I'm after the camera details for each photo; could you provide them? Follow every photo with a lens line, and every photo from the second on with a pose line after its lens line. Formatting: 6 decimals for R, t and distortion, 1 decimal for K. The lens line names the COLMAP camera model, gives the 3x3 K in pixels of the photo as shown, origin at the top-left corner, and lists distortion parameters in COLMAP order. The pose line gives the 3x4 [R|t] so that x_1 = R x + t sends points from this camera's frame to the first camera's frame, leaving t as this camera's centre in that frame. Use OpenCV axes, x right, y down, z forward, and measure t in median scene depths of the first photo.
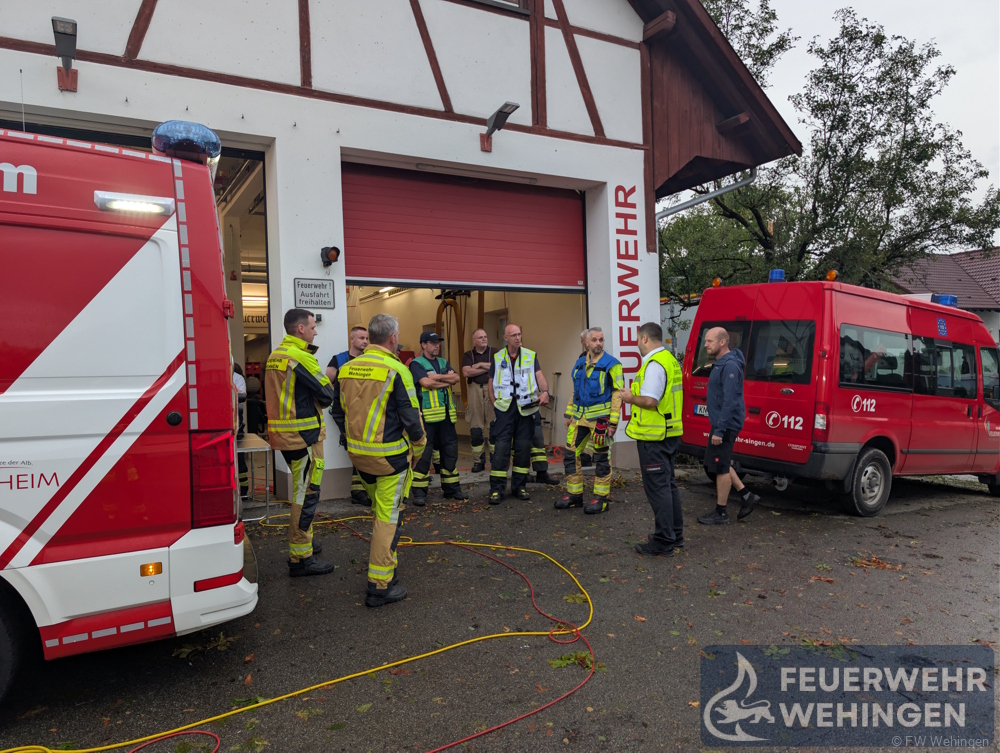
lens RADIAL K [[703.8, 0, 500.1], [0, 703.8, 380.4], [0, 0, 1]] dist [-0.002090, -0.001263]
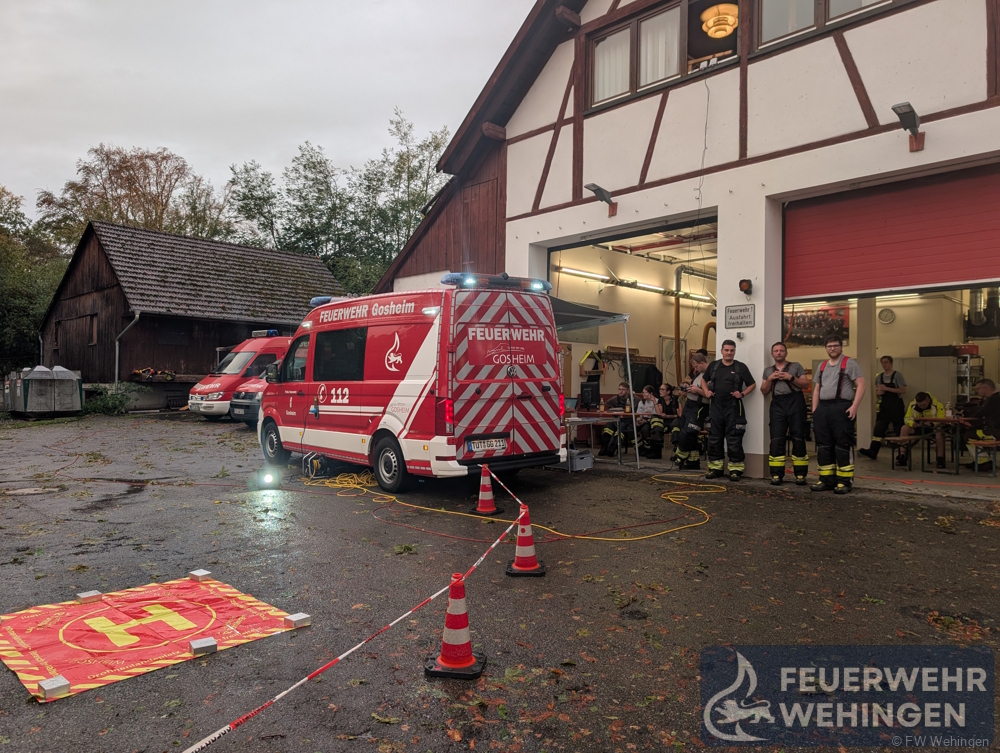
lens RADIAL K [[697.0, 0, 500.3], [0, 697.0, 378.1], [0, 0, 1]] dist [0.001278, 0.000123]
pose [[0.268457, 0.010956, -0.963229, 0.888099], [-0.021139, 0.999762, 0.005480, -0.006836], [0.963060, 0.018891, 0.268624, 0.232332]]
